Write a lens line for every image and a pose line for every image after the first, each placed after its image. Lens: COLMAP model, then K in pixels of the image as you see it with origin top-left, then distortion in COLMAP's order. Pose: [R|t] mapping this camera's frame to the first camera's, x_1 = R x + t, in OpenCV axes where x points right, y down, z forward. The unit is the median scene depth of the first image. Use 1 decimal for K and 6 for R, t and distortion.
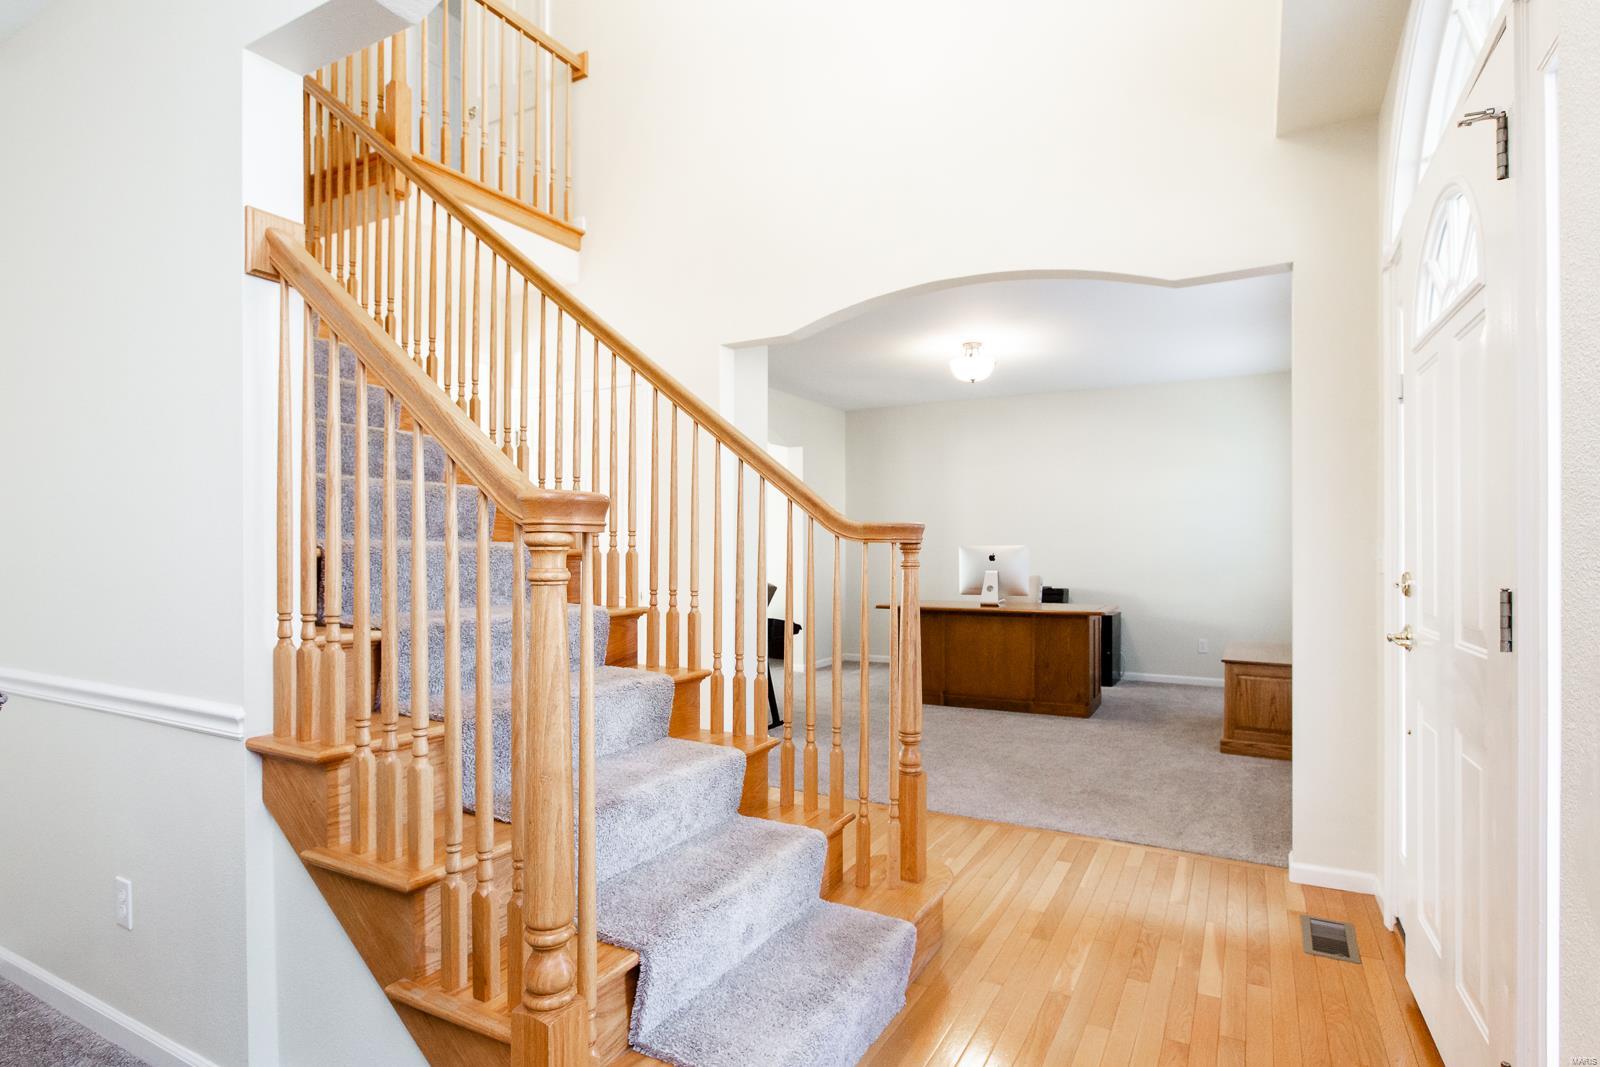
lens RADIAL K [[834.7, 0, 800.0], [0, 834.7, 533.5], [0, 0, 1]] dist [0.000035, 0.000008]
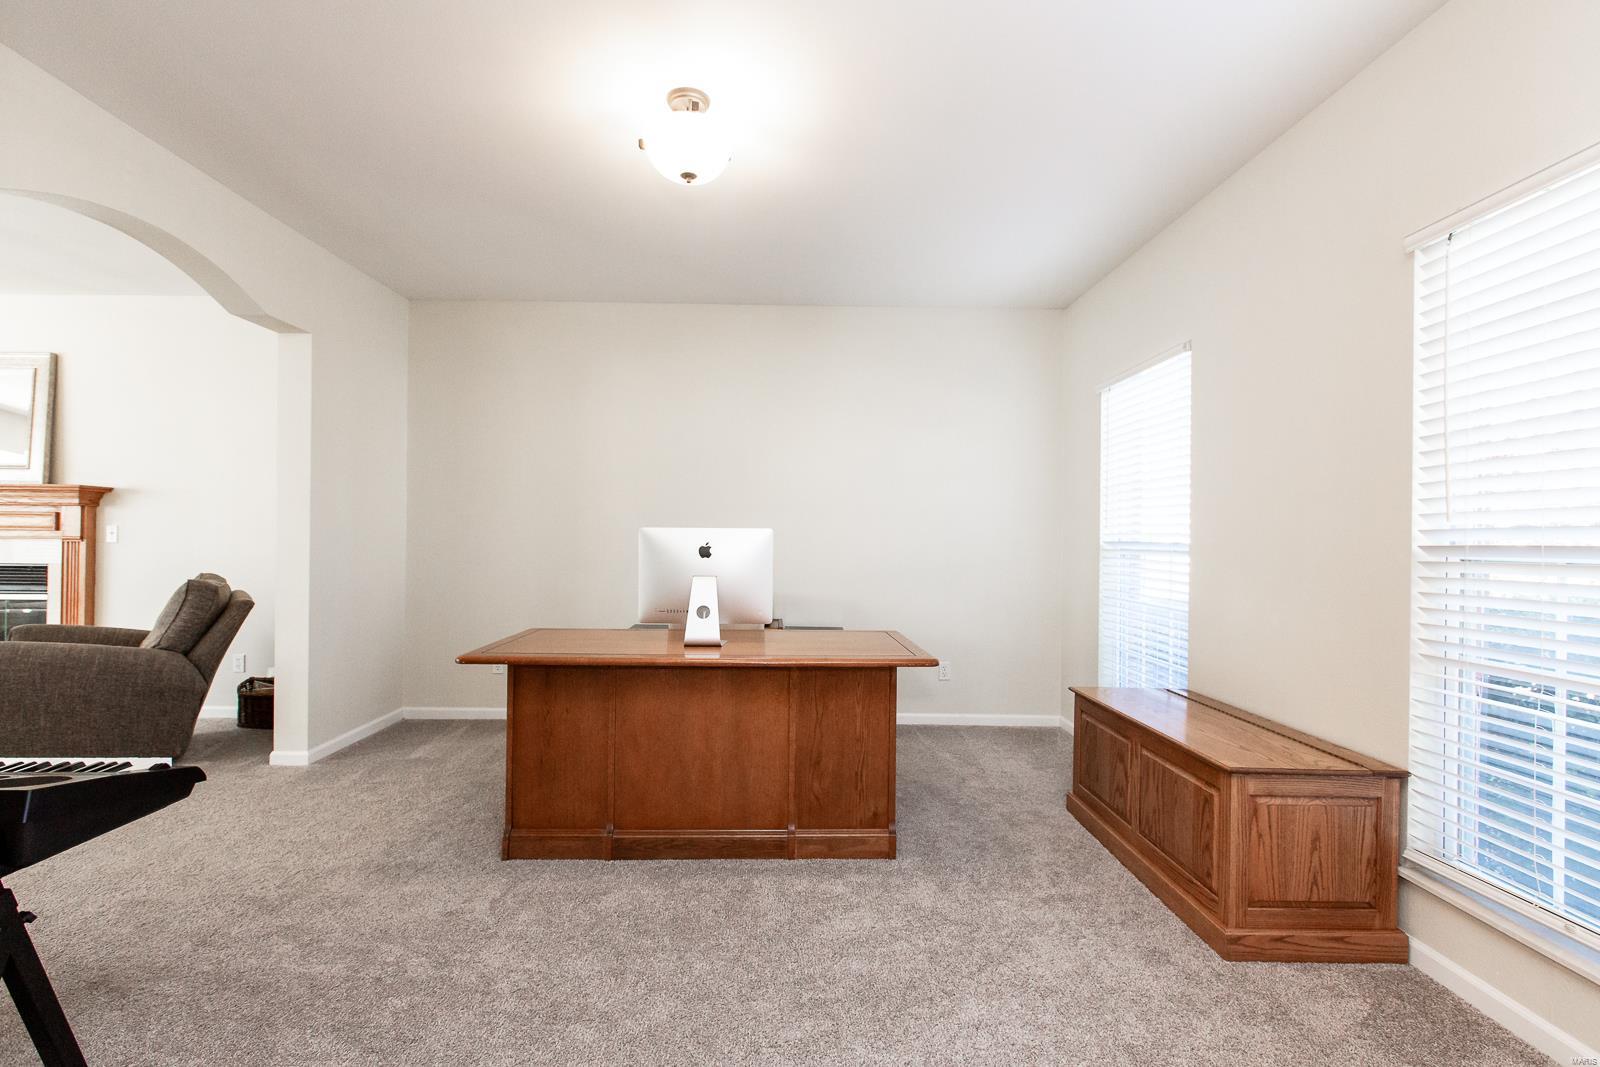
lens RADIAL K [[712.0, 0, 800.0], [0, 712.0, 533.5], [0, 0, 1]] dist [-0.000102, 0.000109]
pose [[0.868004, 0.008545, 0.496483, 0.065217], [-0.019432, 0.999671, 0.016768, 0.009795], [-0.496176, -0.024203, 0.867885, 0.625320]]
